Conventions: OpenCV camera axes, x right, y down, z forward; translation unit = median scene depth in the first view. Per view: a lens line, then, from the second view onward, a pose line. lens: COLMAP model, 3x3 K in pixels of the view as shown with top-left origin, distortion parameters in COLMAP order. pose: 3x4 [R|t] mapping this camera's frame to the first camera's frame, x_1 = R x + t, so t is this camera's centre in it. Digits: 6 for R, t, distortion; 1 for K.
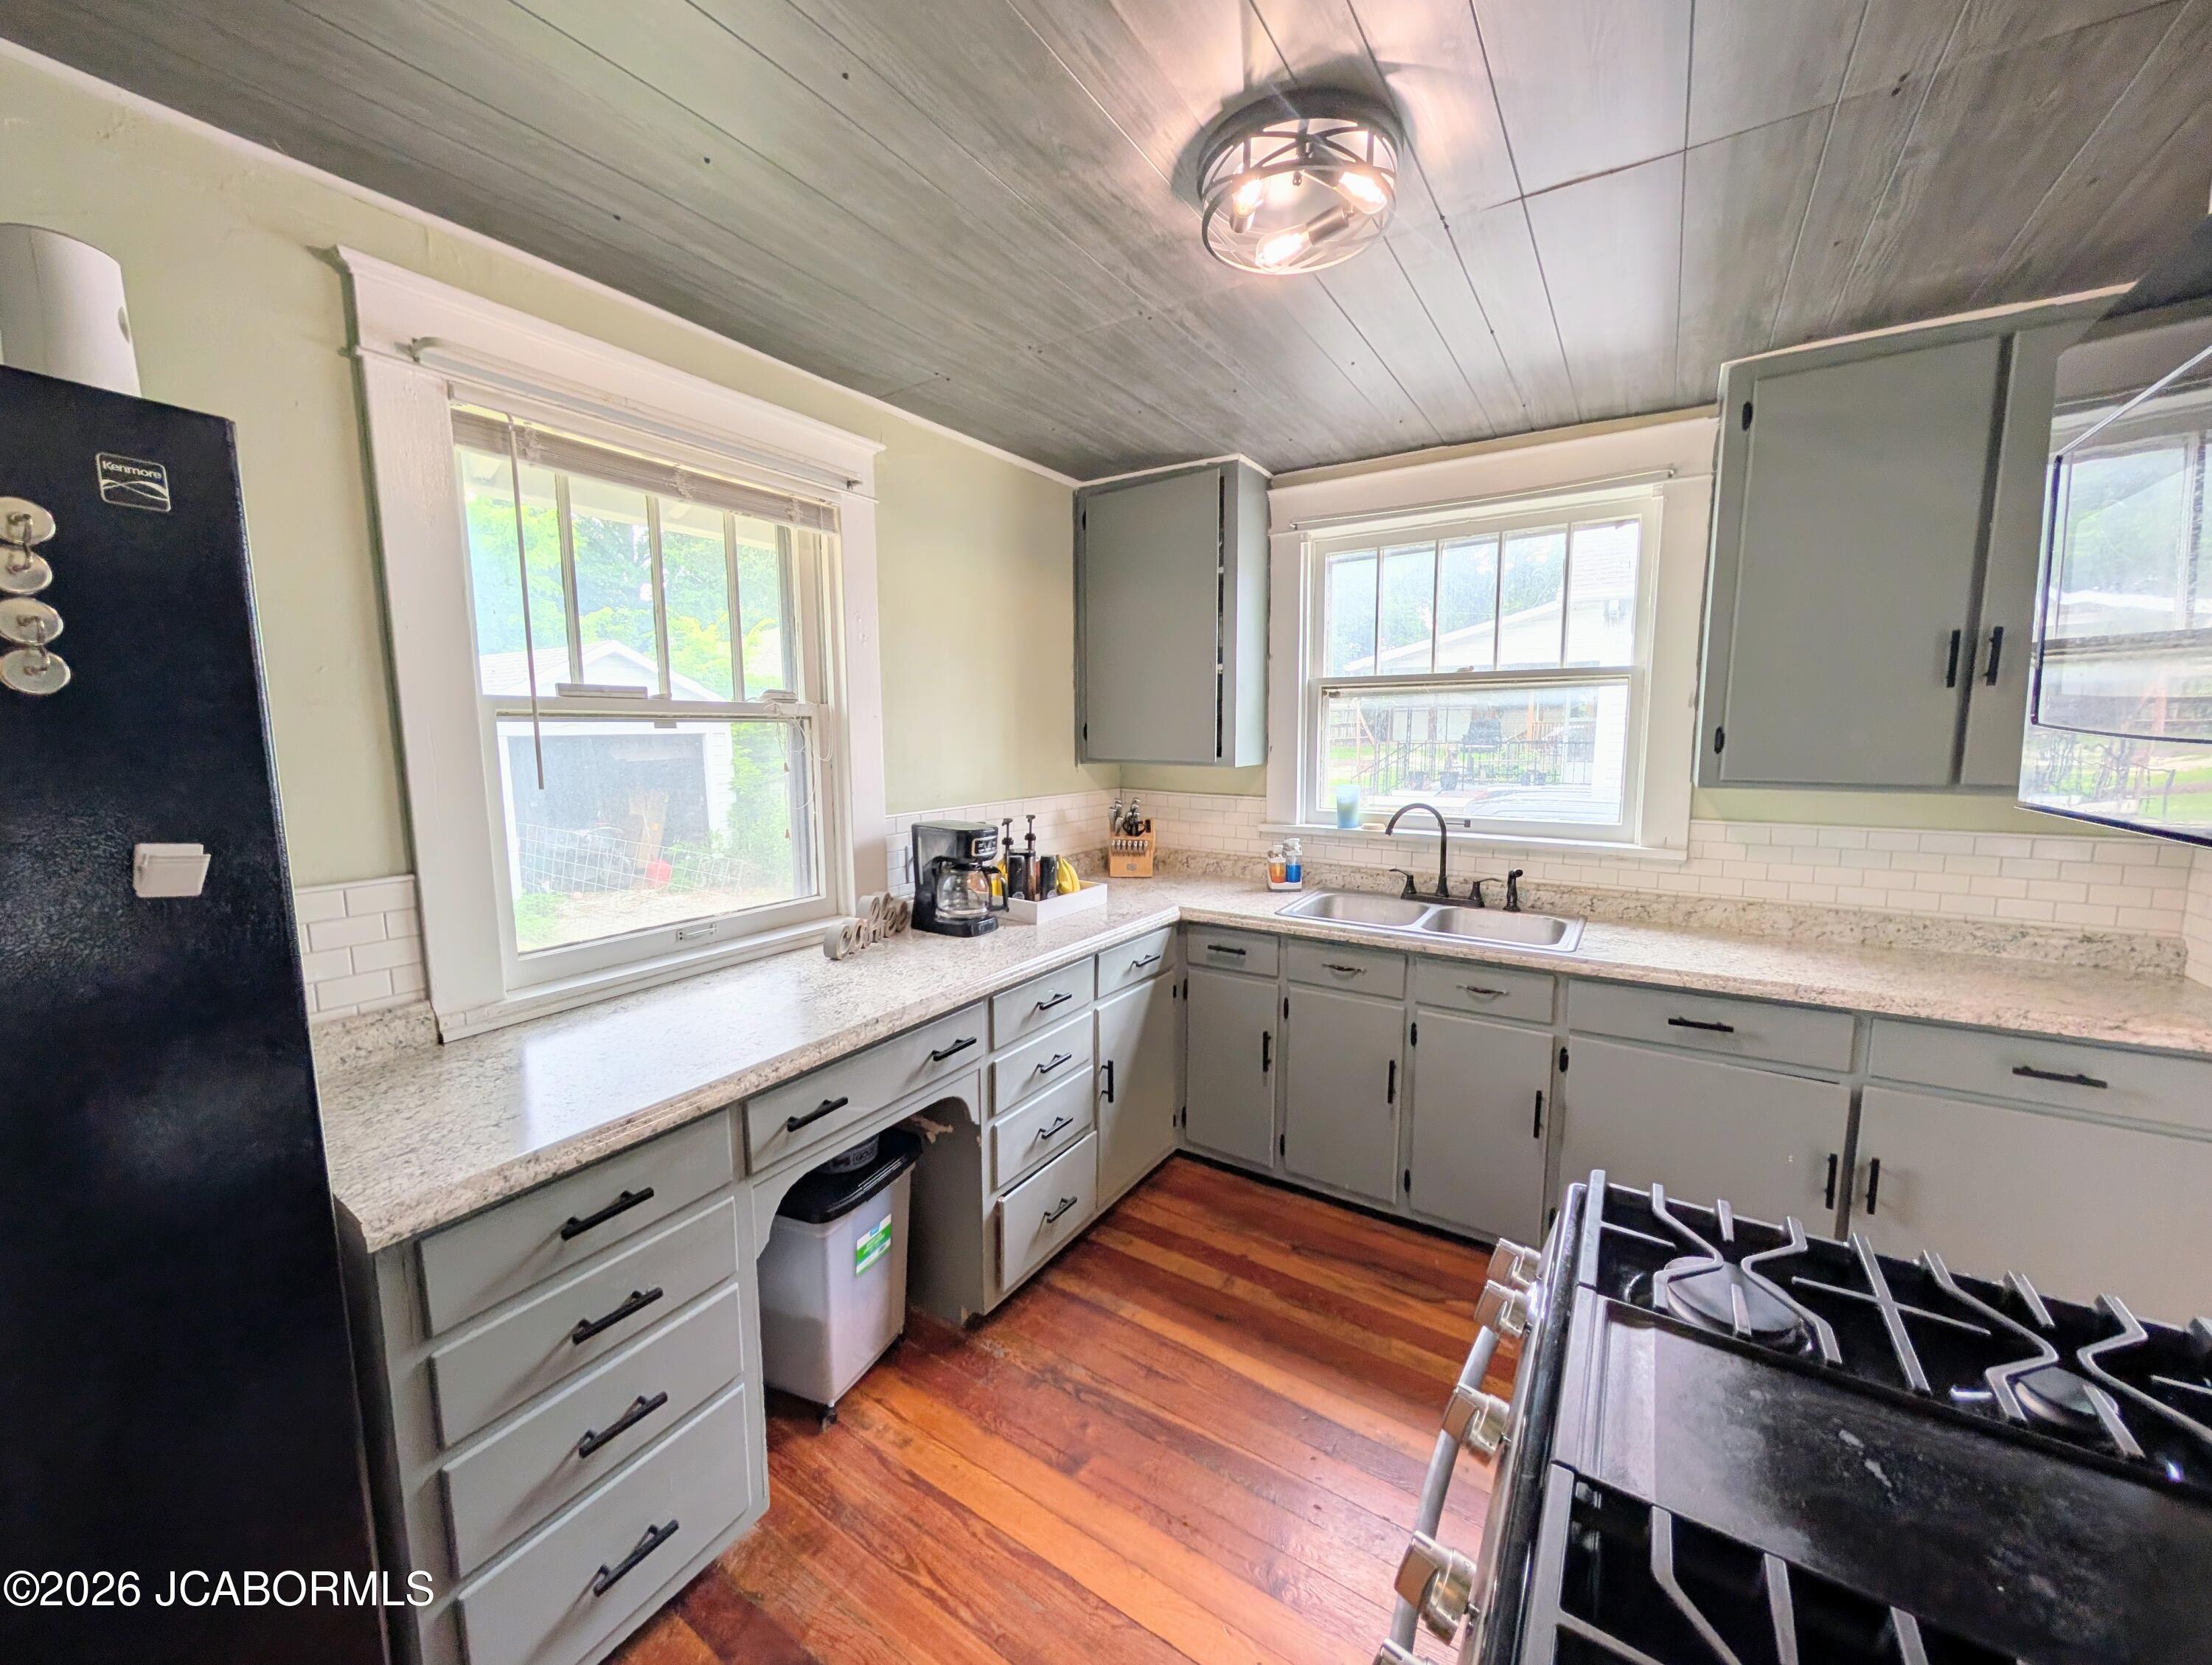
lens RADIAL K [[846.6, 0, 1103.8], [0, 846.6, 827.5], [0, 0, 1]] dist [0.000587, 0.000125]
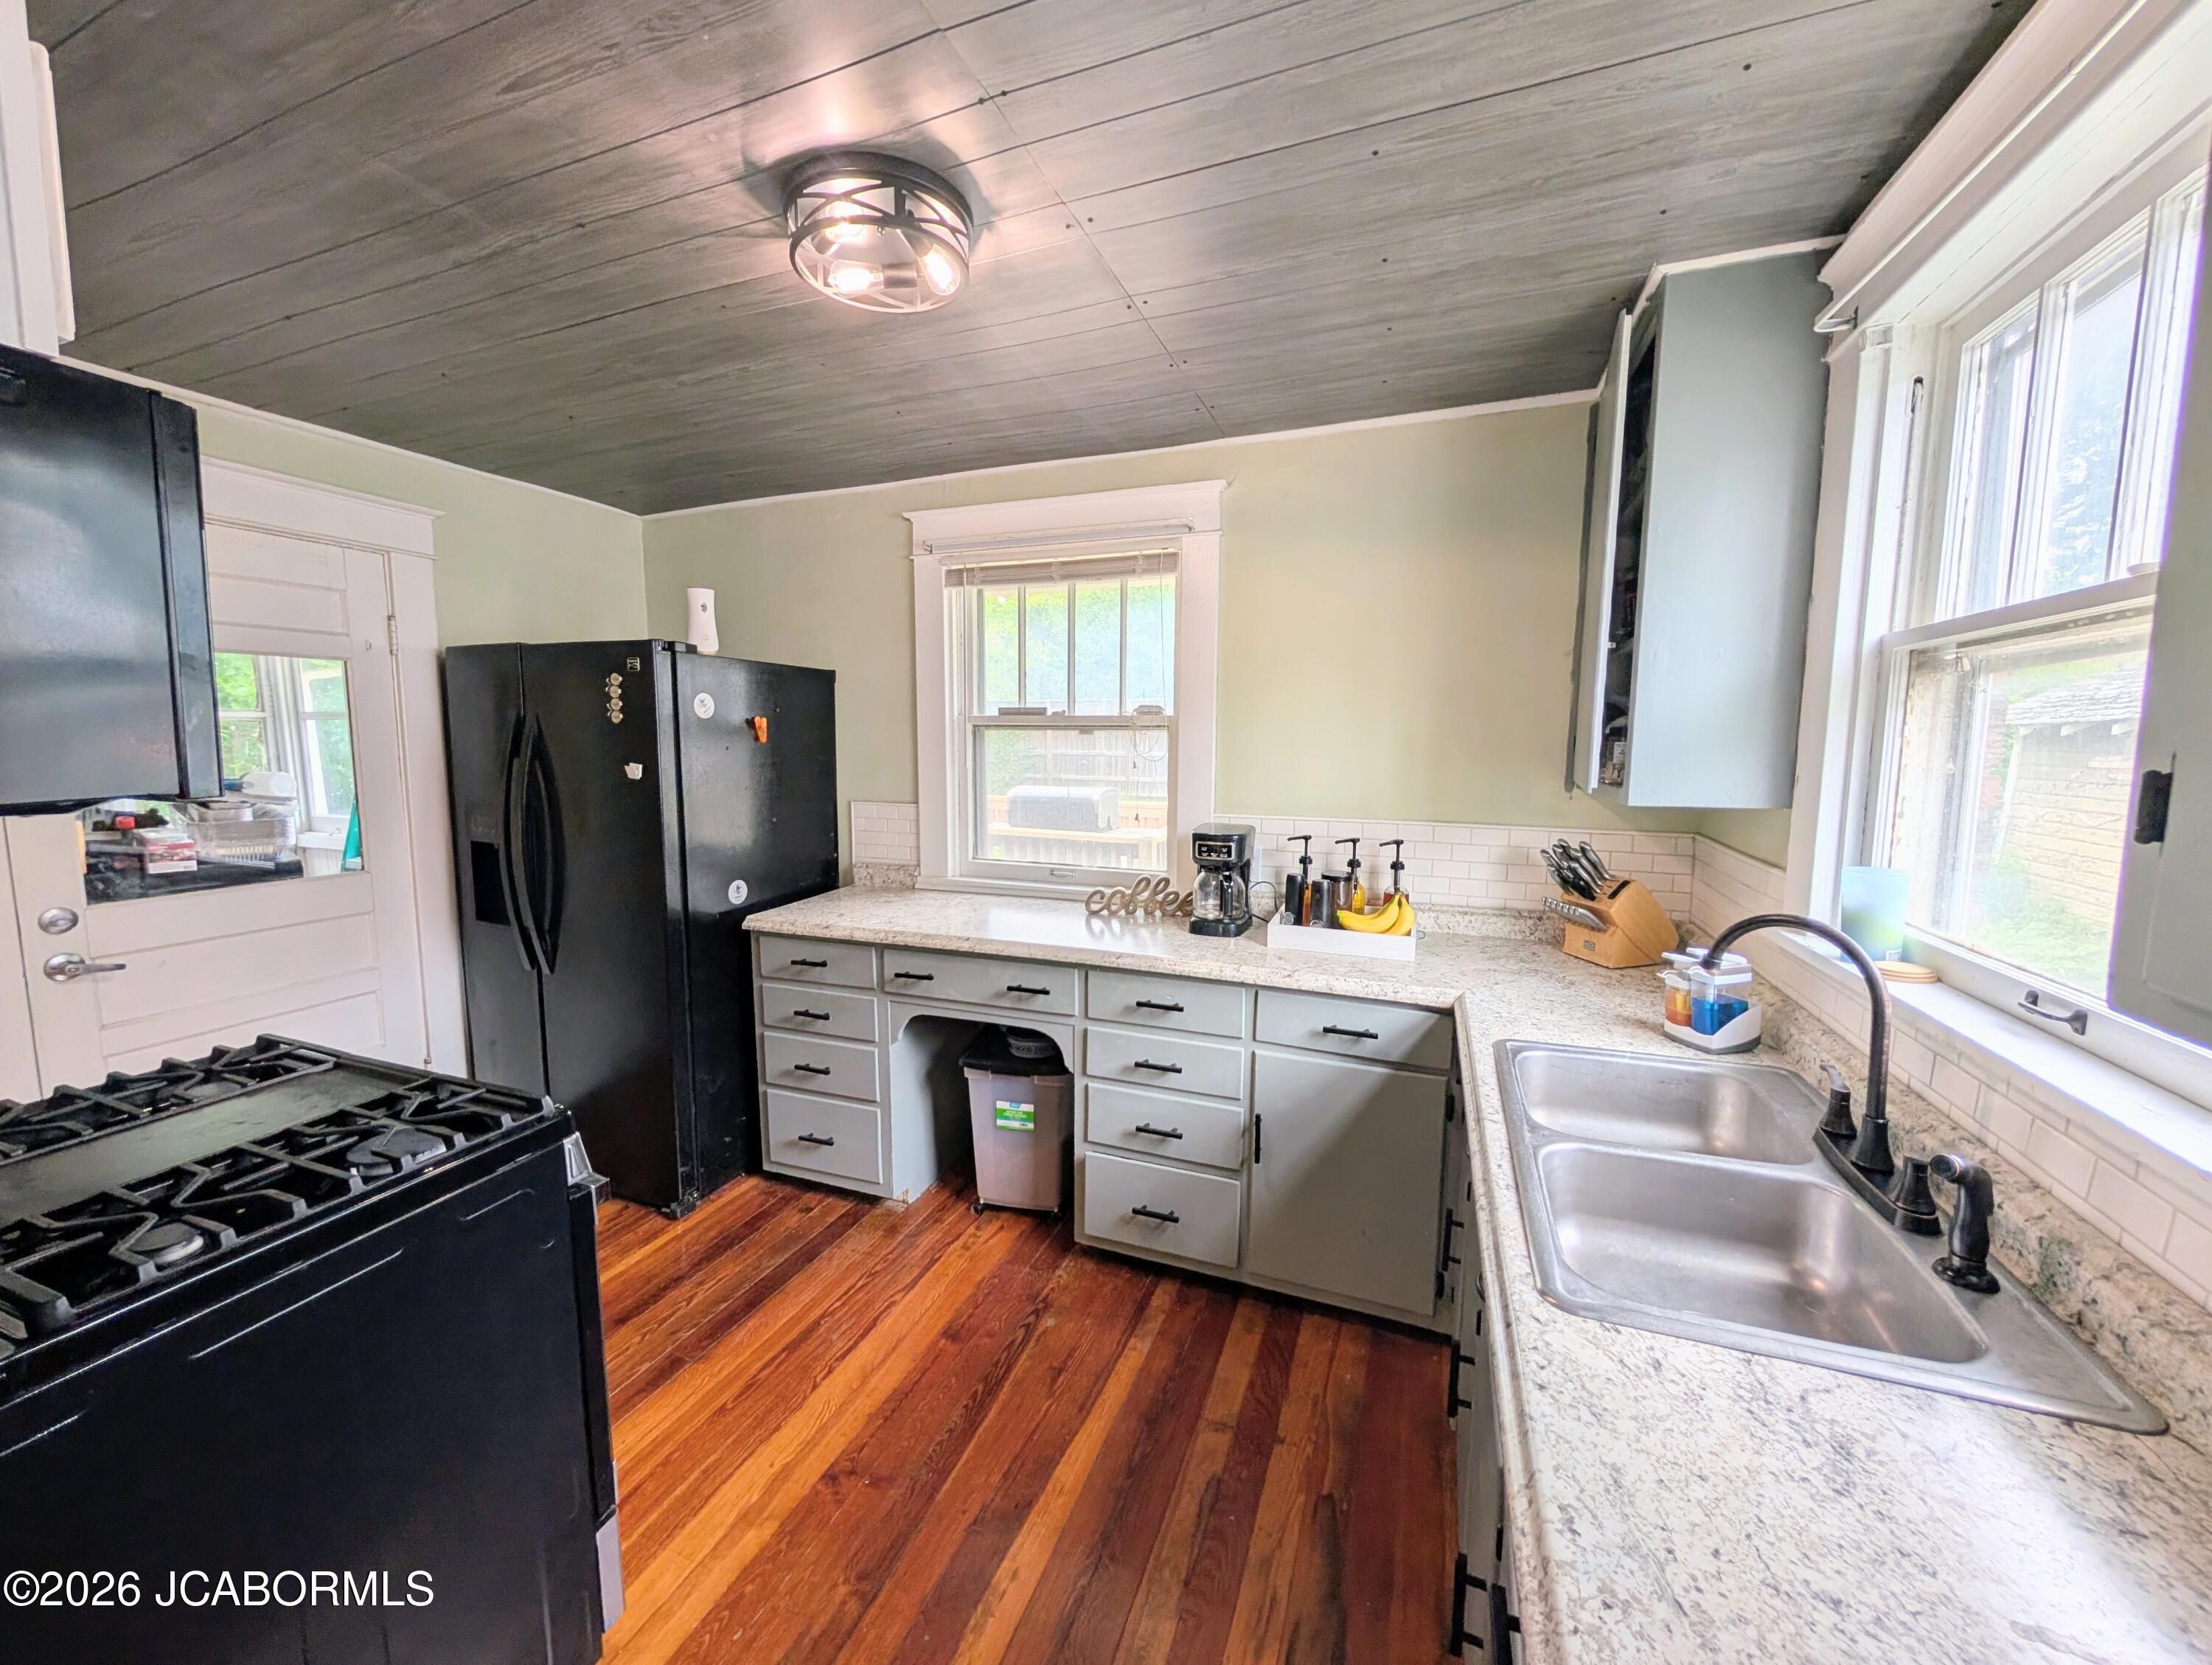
lens RADIAL K [[846.6, 0, 1103.8], [0, 846.6, 827.5], [0, 0, 1]] dist [0.000587, 0.000125]
pose [[0.198458, 0.111358, -0.973763, 0.965611], [-0.120585, 0.988751, 0.088496, -0.093888], [0.972663, 0.099859, 0.209654, 0.764972]]
